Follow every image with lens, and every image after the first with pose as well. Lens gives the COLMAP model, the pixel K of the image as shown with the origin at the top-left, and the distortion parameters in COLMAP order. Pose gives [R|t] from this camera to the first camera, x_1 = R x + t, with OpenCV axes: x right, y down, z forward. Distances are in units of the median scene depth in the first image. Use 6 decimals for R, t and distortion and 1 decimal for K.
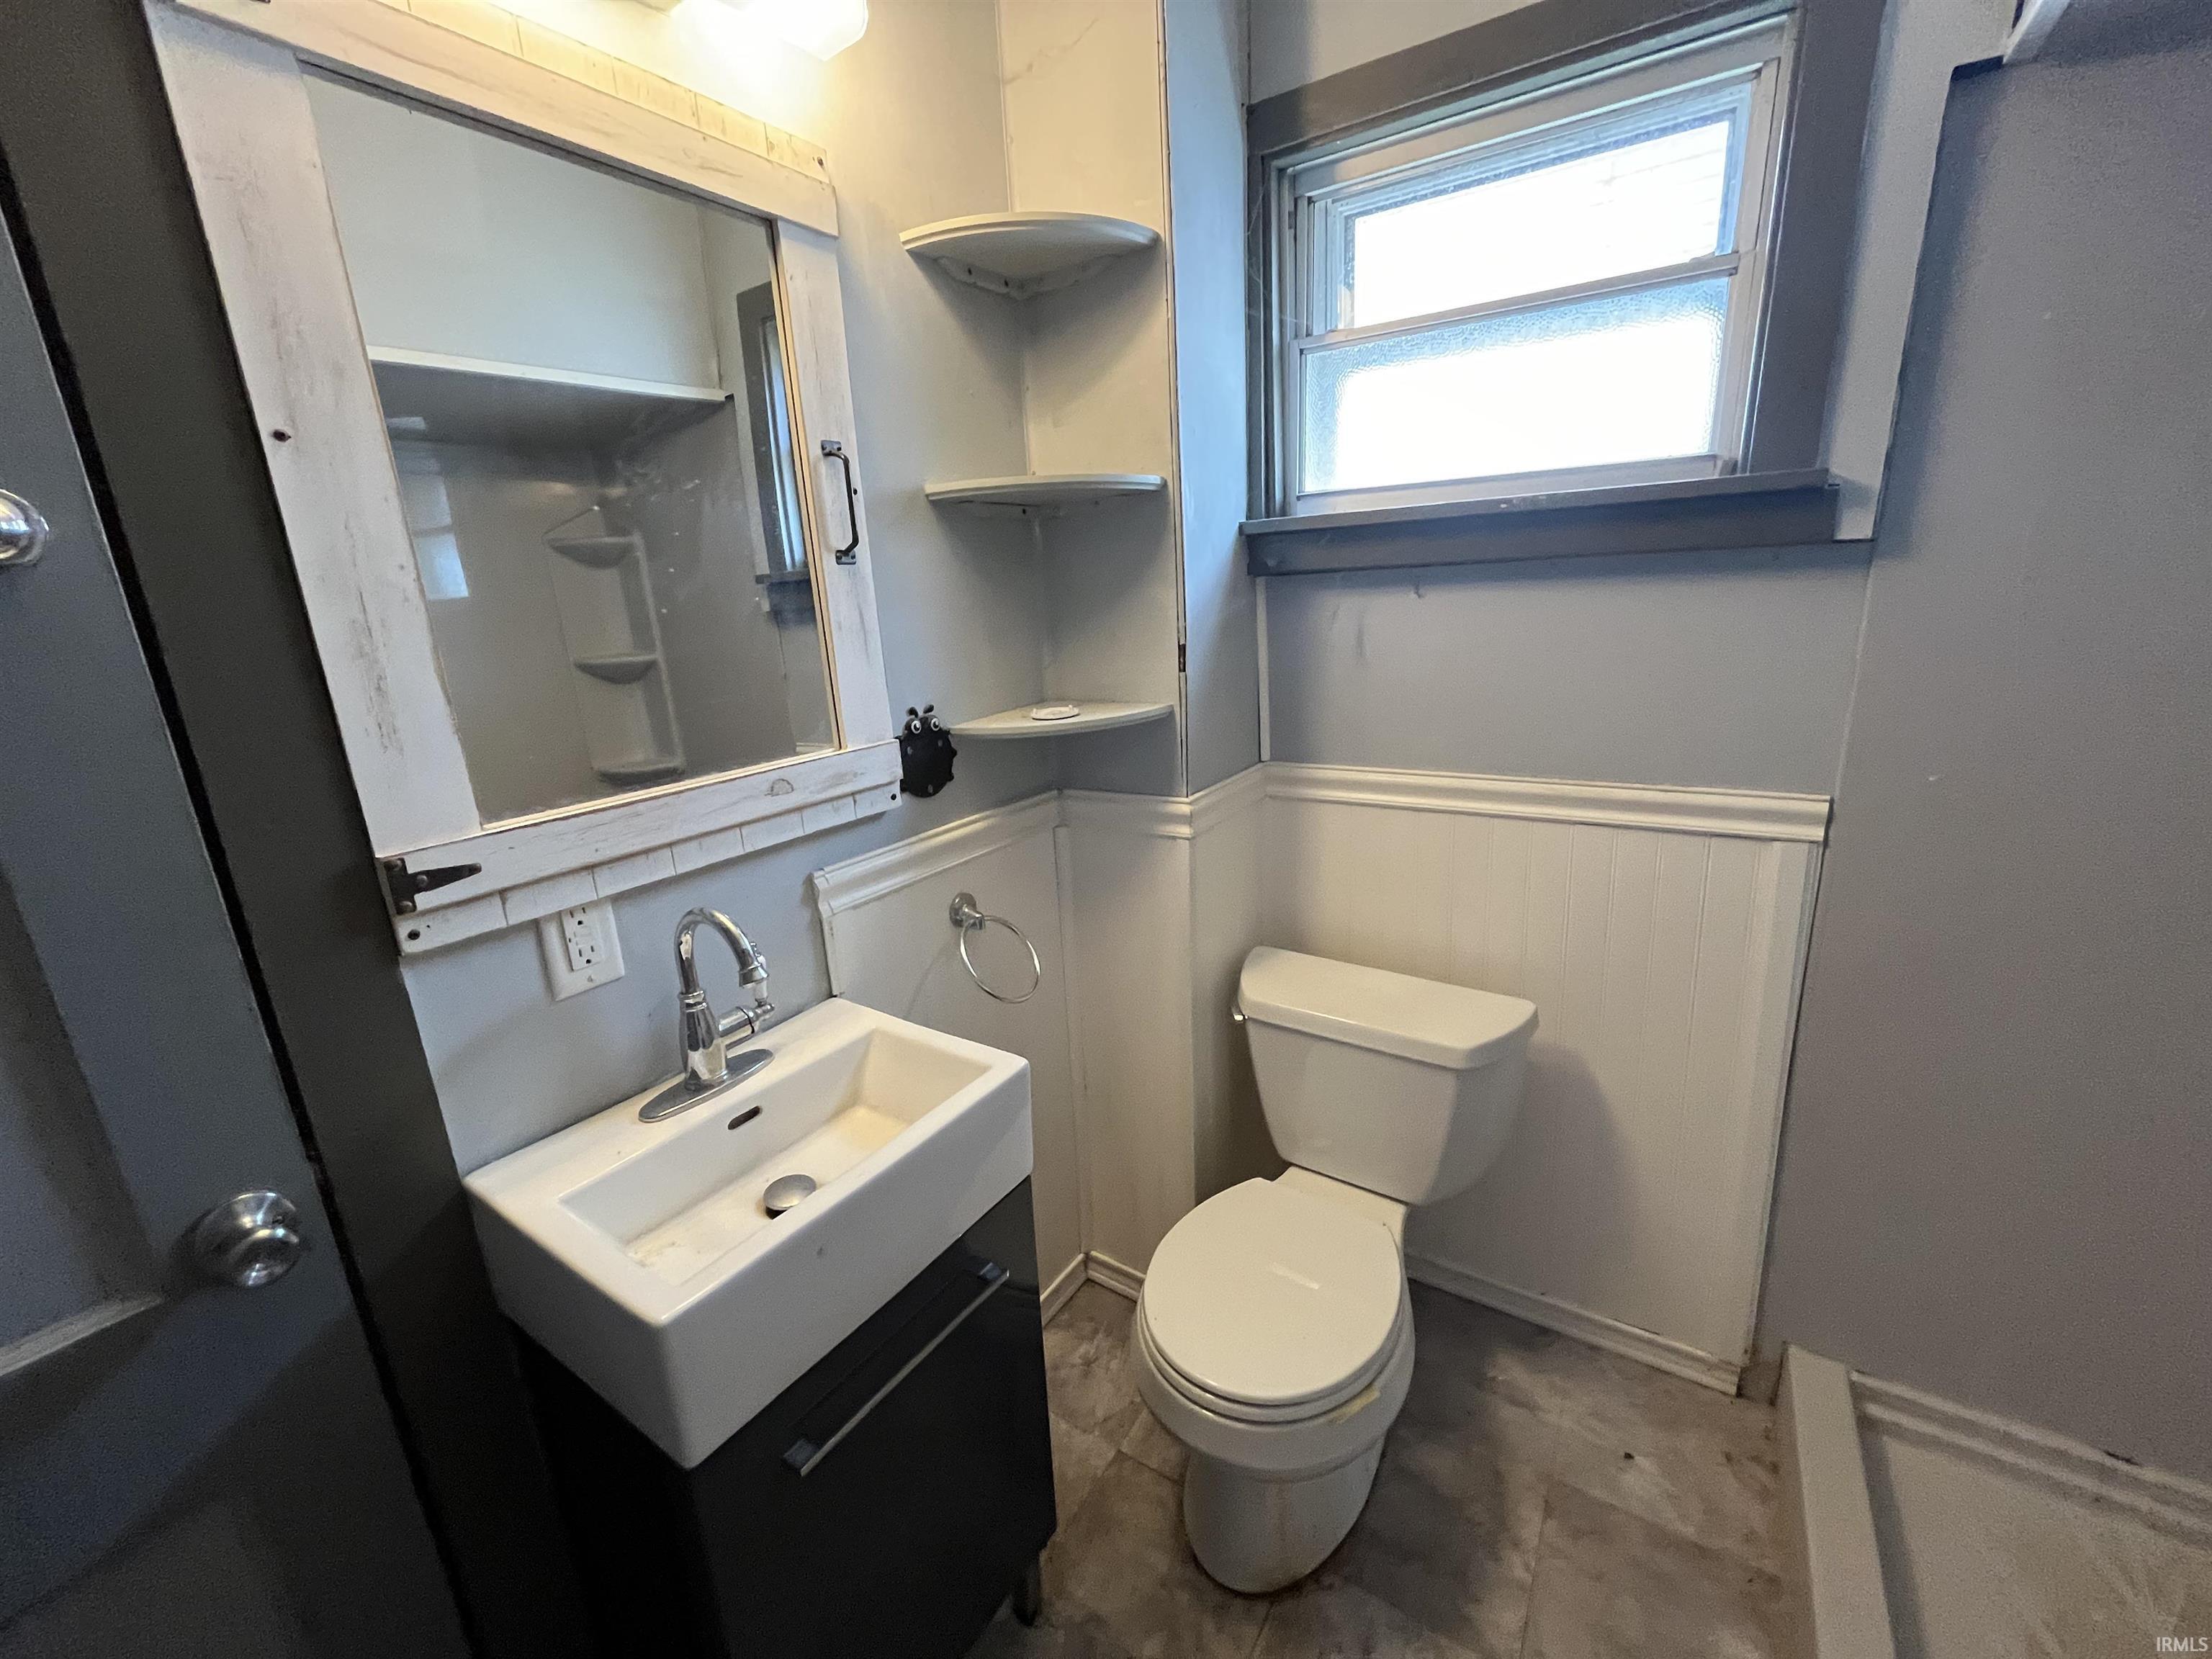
lens RADIAL K [[904.6, 0, 1099.2], [0, 904.6, 829.1], [0, 0, 1]] dist [0.004034, -0.000405]
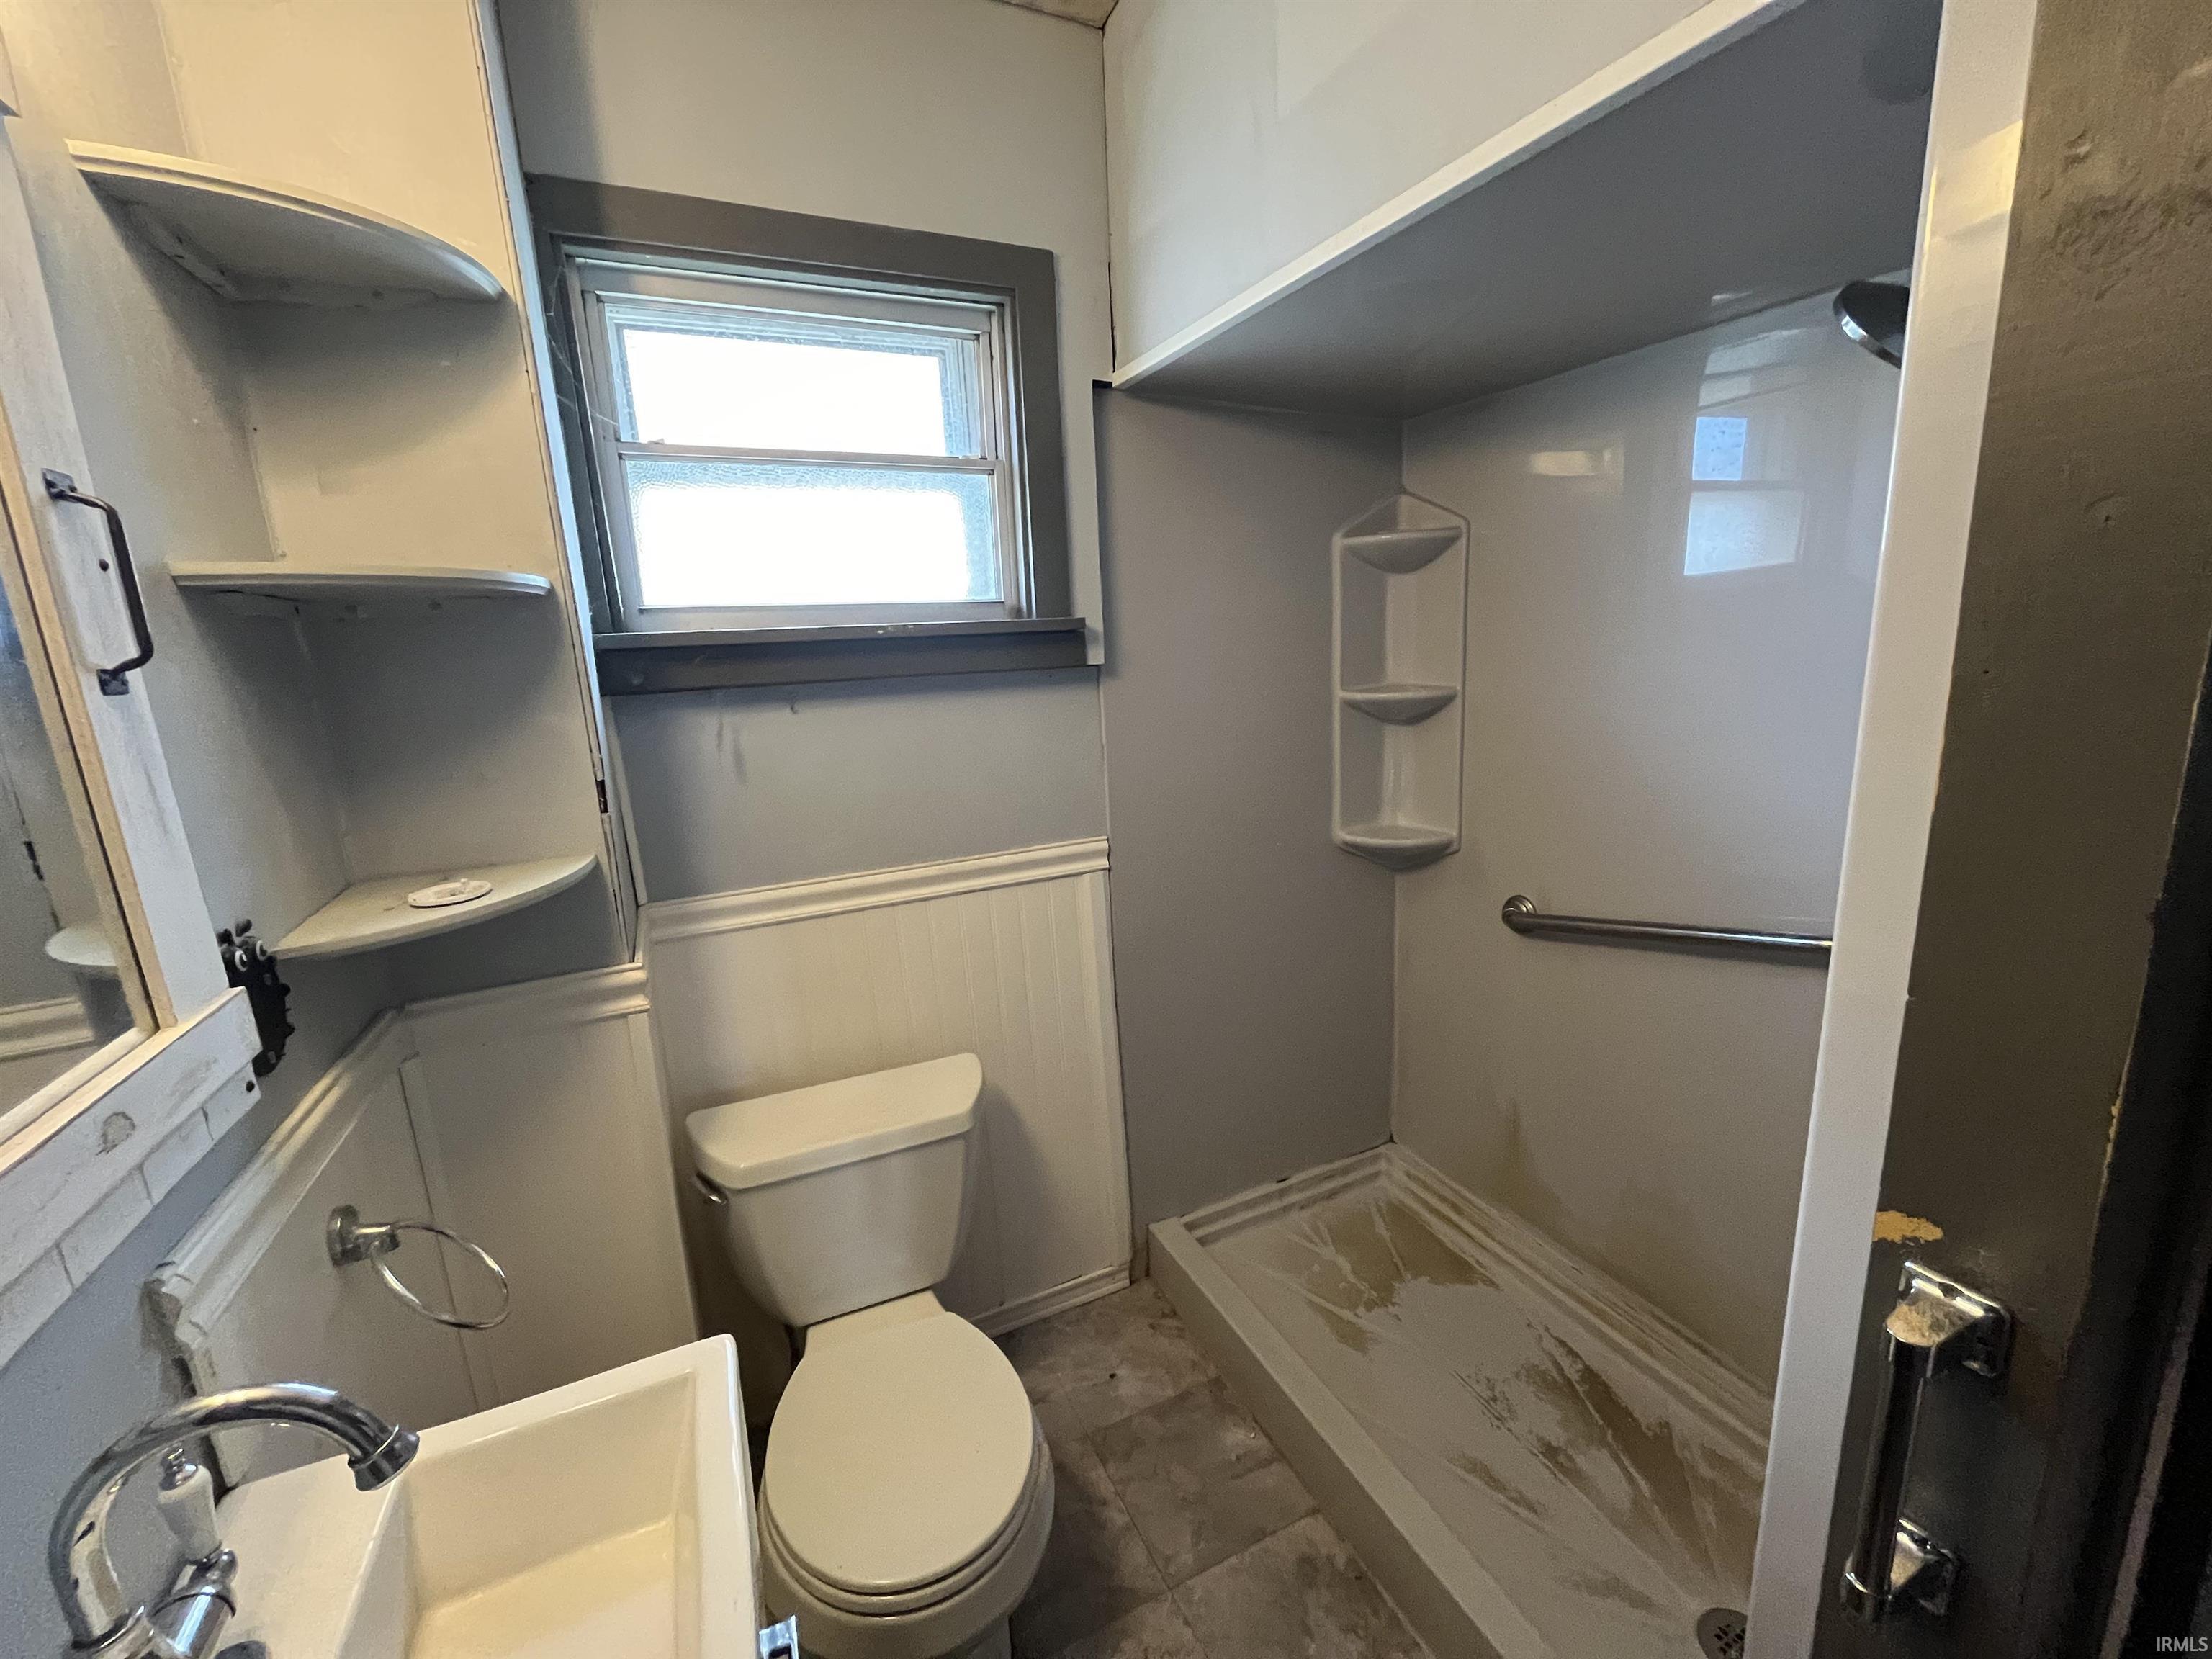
lens RADIAL K [[904.6, 0, 1103.6], [0, 904.6, 829.4], [0, 0, 1]] dist [0.004034, -0.000405]
pose [[0.520109, -0.146279, 0.841480, -0.378115], [0.241186, 0.970281, 0.019594, -0.069353], [-0.819338, 0.192762, 0.539933, 0.199043]]
